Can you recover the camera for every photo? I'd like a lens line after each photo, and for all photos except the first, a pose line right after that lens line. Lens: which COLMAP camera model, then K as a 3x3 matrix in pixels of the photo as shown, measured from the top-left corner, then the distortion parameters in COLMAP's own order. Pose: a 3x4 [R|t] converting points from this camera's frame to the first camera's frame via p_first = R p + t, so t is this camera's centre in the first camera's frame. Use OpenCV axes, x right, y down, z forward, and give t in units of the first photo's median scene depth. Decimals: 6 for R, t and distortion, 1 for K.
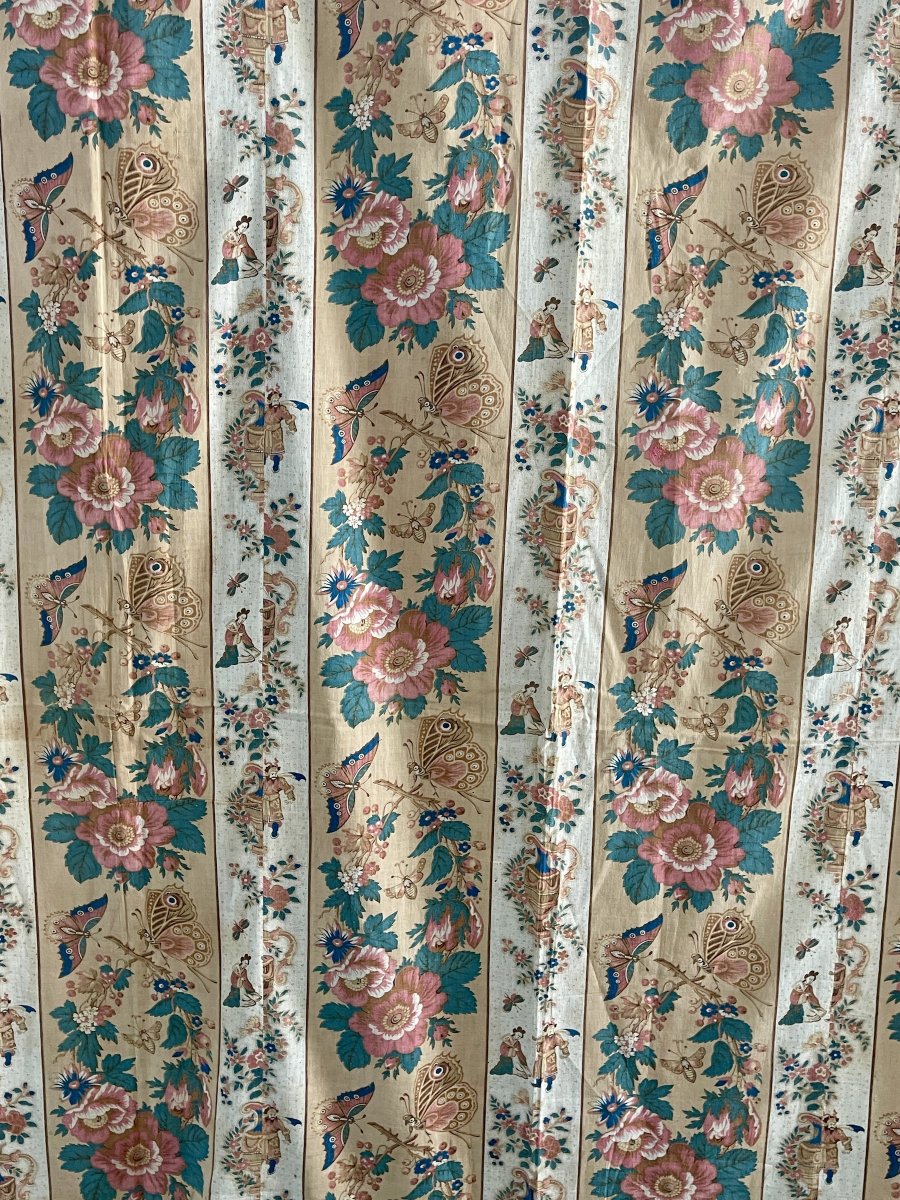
lens RADIAL K [[1106.8, 0, 447.9], [0, 1106.8, 576.5], [0, 0, 1]] dist [0.047450, -0.002135]
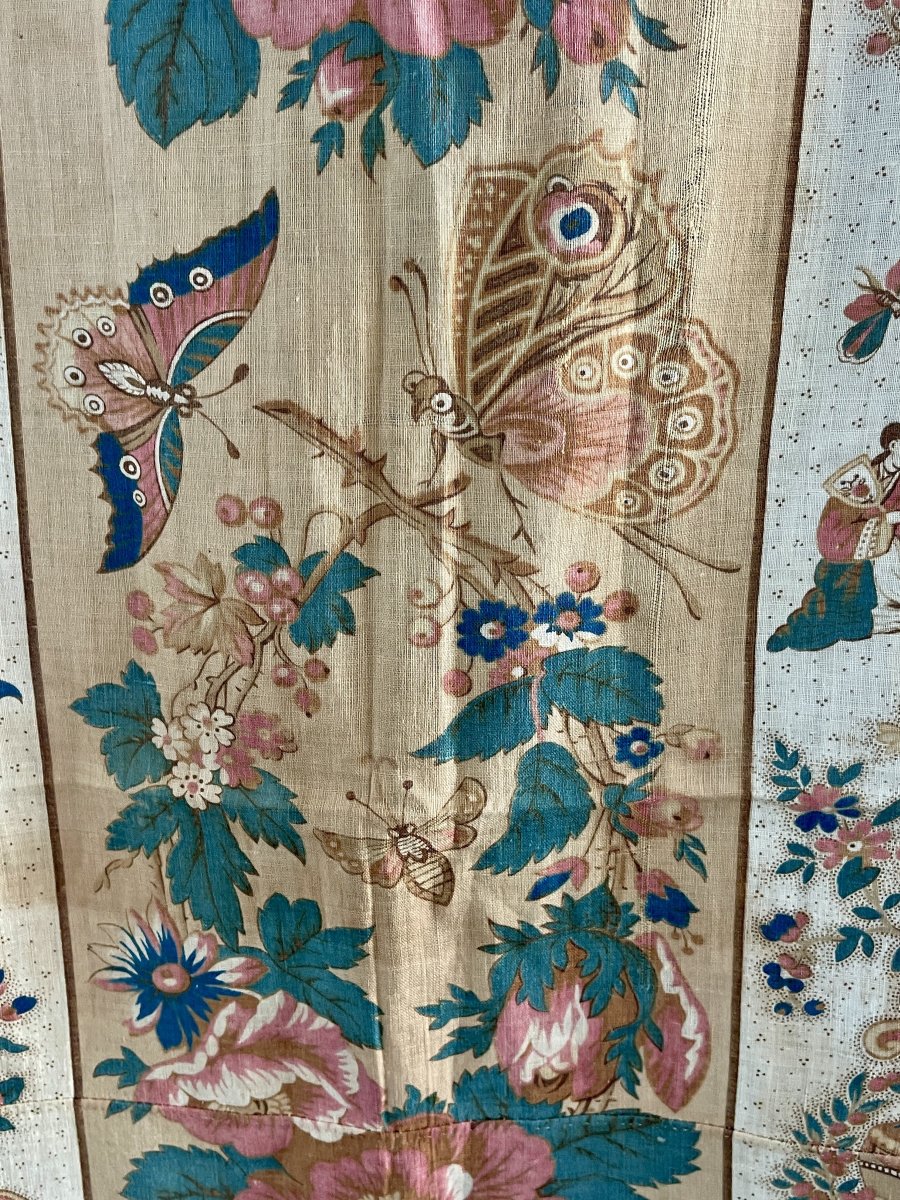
lens RADIAL K [[1170.8, 0, 450.0], [0, 1170.8, 600.0], [0, 0, 1]] dist [0.037105, -0.008831]
pose [[0.998825, -0.007439, -0.047894, -0.271578], [0.010583, 0.997782, 0.065723, 0.052220], [0.047299, -0.066152, 0.996688, 0.731498]]
